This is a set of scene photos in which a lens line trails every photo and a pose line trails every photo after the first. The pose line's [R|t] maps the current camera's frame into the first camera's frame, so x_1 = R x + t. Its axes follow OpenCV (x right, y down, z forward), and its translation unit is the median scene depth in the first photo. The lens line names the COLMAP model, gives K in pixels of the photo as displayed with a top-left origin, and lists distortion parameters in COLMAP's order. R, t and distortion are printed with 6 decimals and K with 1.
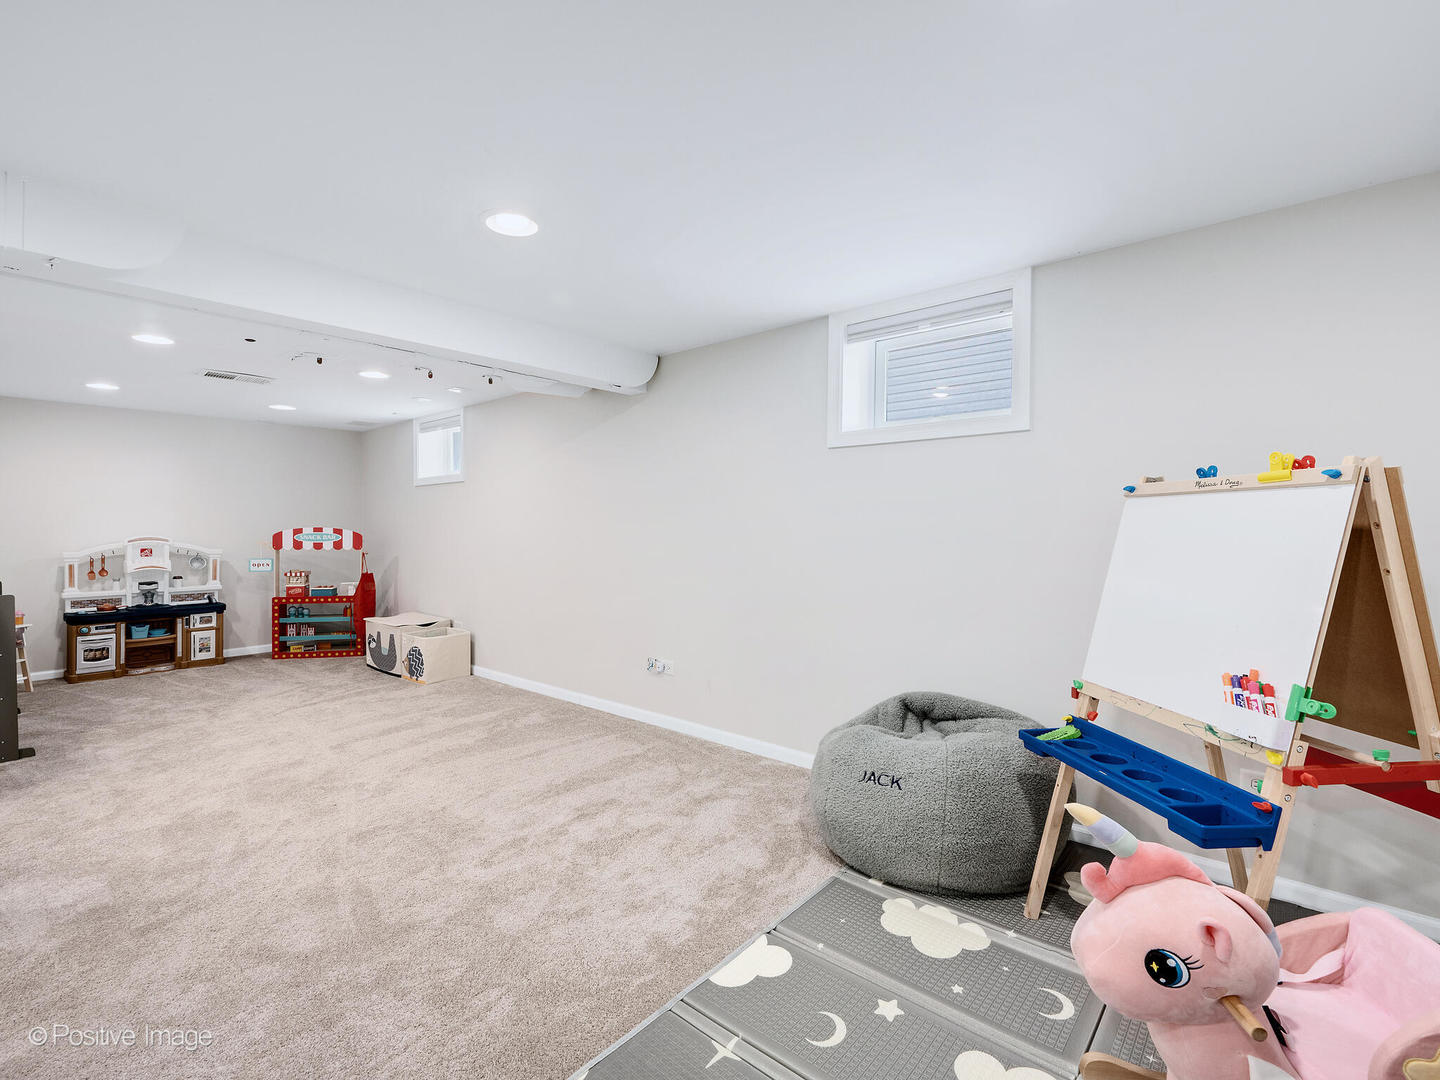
lens RADIAL K [[671.7, 0, 728.1], [0, 671.7, 540.1], [0, 0, 1]] dist [0.000720, 0.000471]
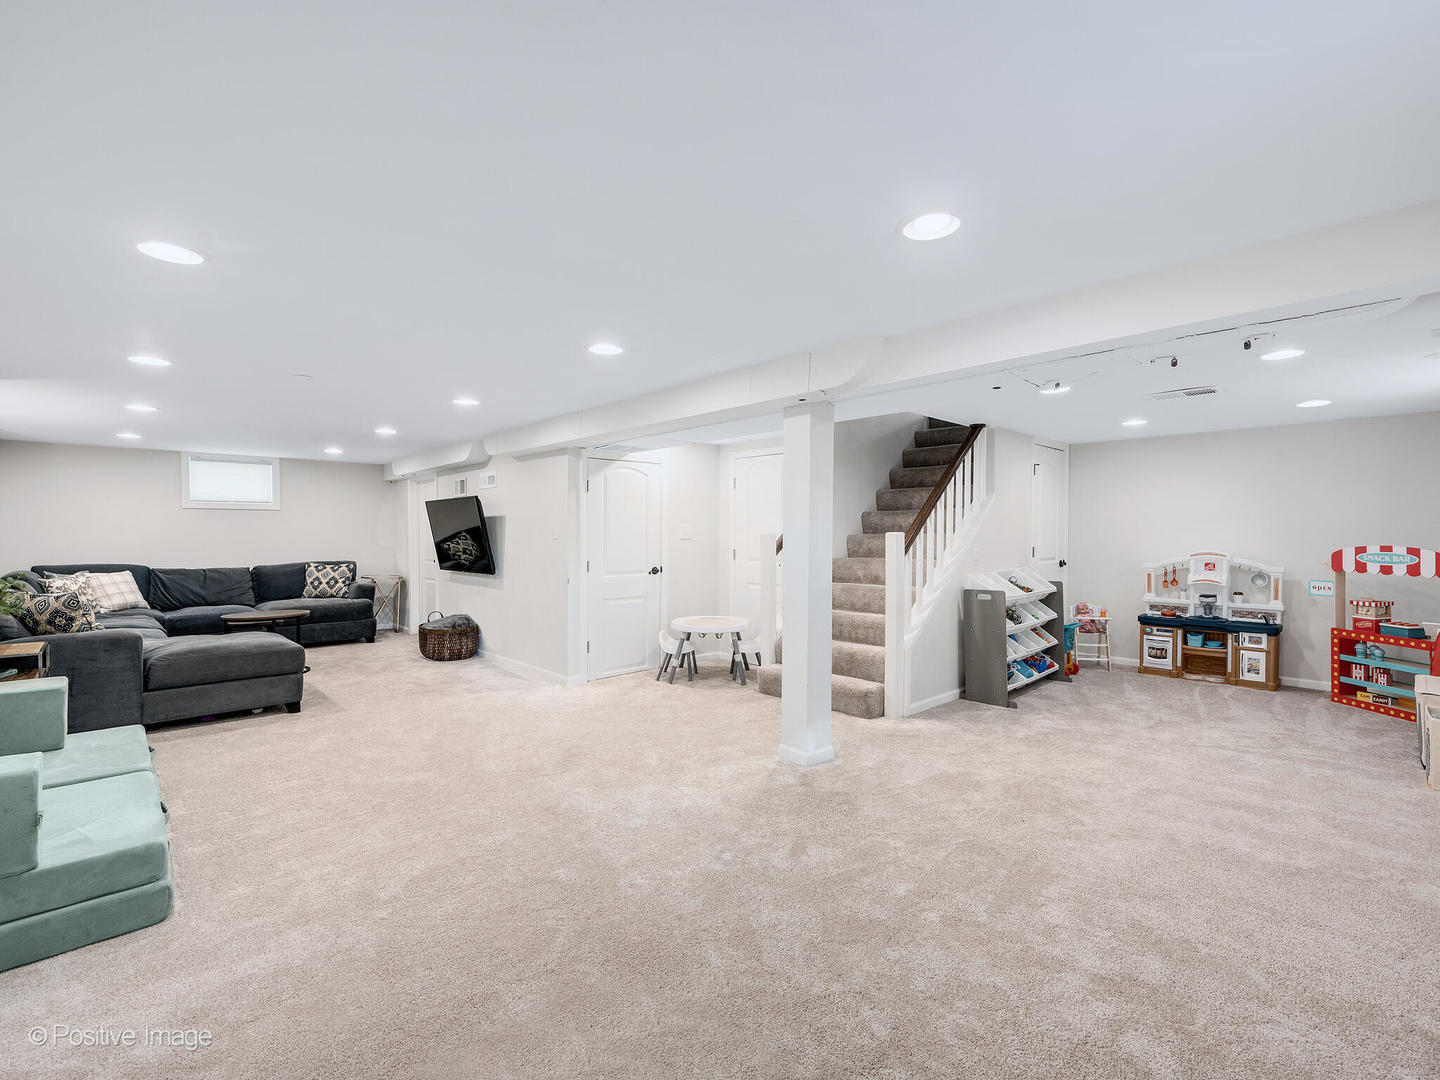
lens RADIAL K [[671.7, 0, 728.1], [0, 671.7, 540.1], [0, 0, 1]] dist [0.000720, 0.000471]
pose [[-0.106565, 0.010333, -0.994252, 0.258320], [-0.024742, 0.999609, 0.013040, -0.018170], [0.993998, 0.025989, -0.106267, 0.358985]]
